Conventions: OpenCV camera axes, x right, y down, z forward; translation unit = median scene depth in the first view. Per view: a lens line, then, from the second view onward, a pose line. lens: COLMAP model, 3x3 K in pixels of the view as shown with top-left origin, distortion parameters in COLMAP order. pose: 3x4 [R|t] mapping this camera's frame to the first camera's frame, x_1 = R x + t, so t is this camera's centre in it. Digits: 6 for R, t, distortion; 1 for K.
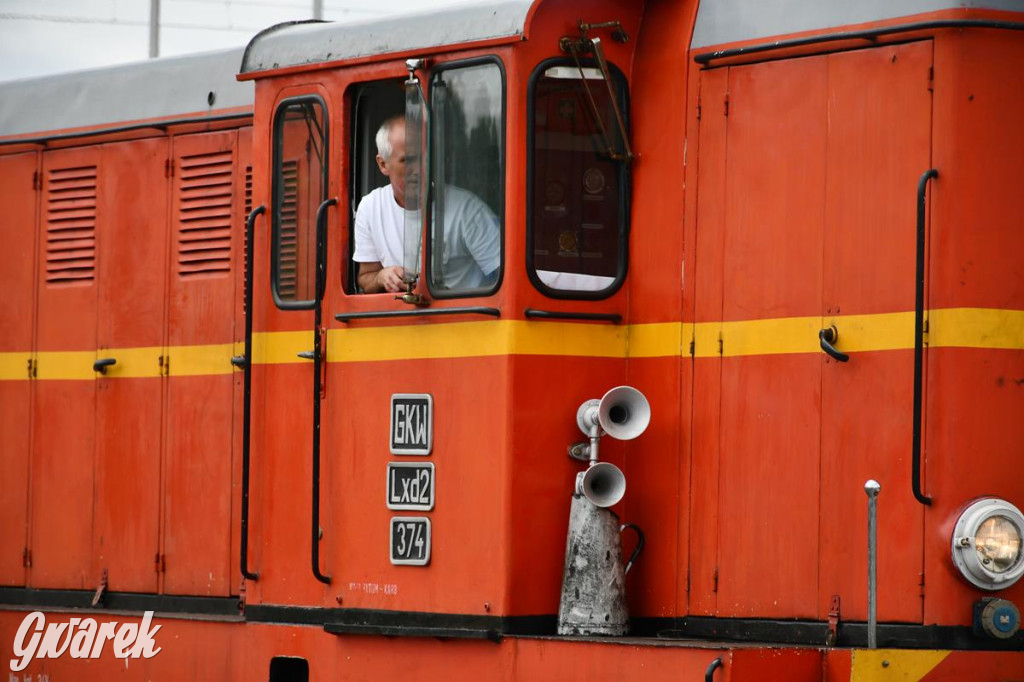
lens RADIAL K [[5590.2, 0, 390.2], [0, 5590.2, 340.0], [0, 0, 1]] dist [0.107432, 4.267125]
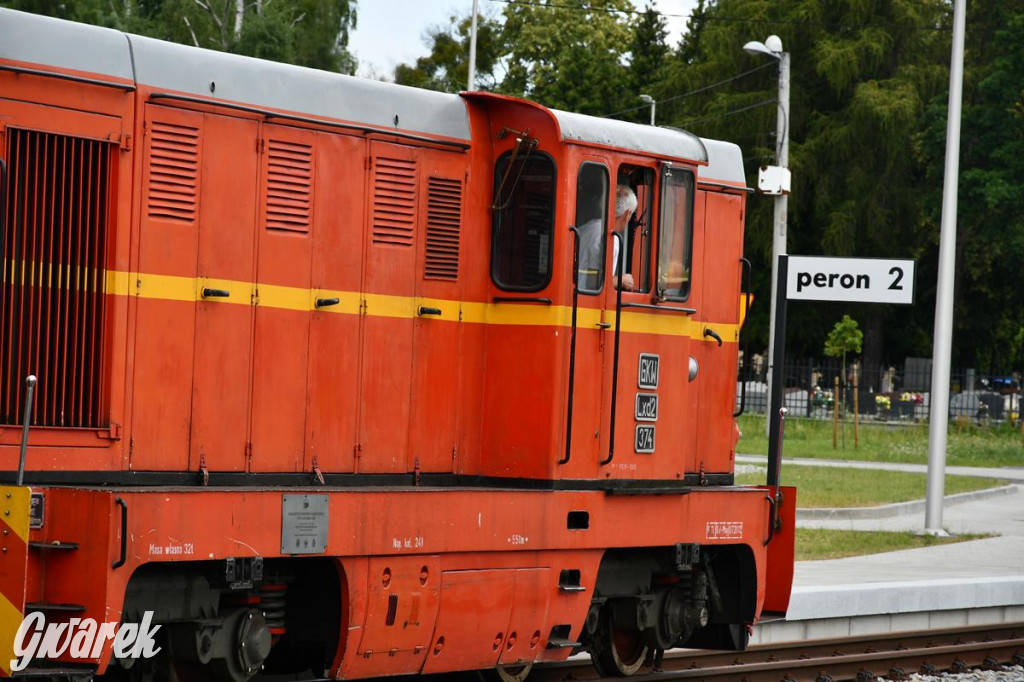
lens RADIAL K [[5590.2, 0, 390.2], [0, 5590.2, 340.0], [0, 0, 1]] dist [0.107432, 4.267125]
pose [[-0.641428, -0.038898, 0.766196, -1.267072], [-0.079633, 0.996695, -0.016065, 0.039540], [-0.763039, -0.071319, -0.642406, 2.170162]]
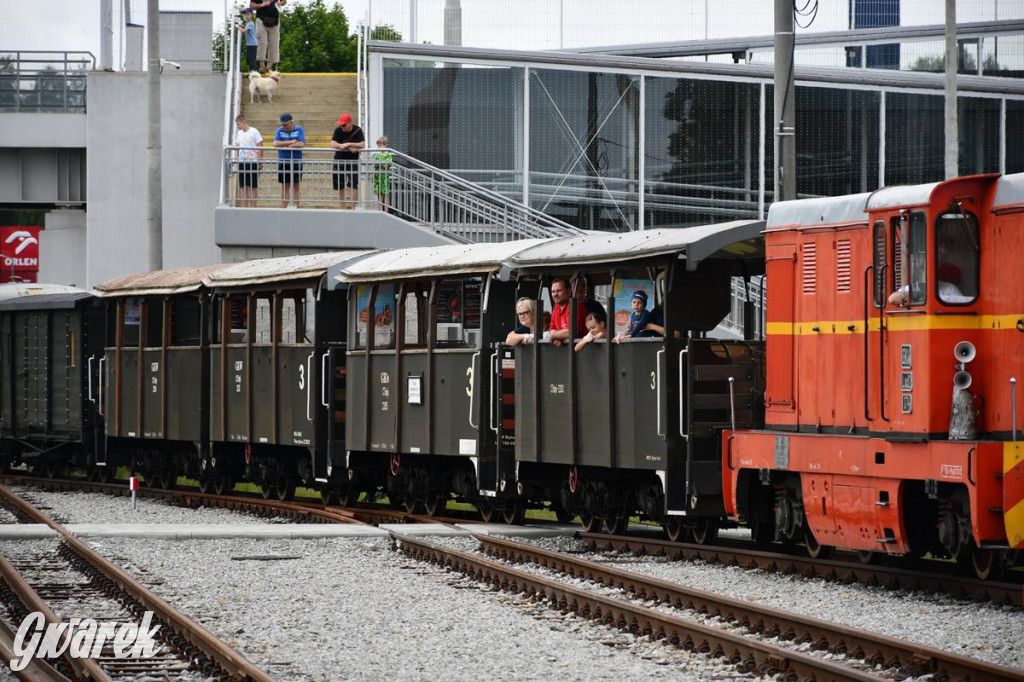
lens RADIAL K [[5590.2, 0, 390.2], [0, 5590.2, 340.0], [0, 0, 1]] dist [0.107432, 4.267125]
pose [[0.952309, -0.015627, -0.304736, 0.541420], [0.022275, 0.999583, 0.018352, -0.042728], [0.304322, -0.024265, 0.952260, -1.429963]]
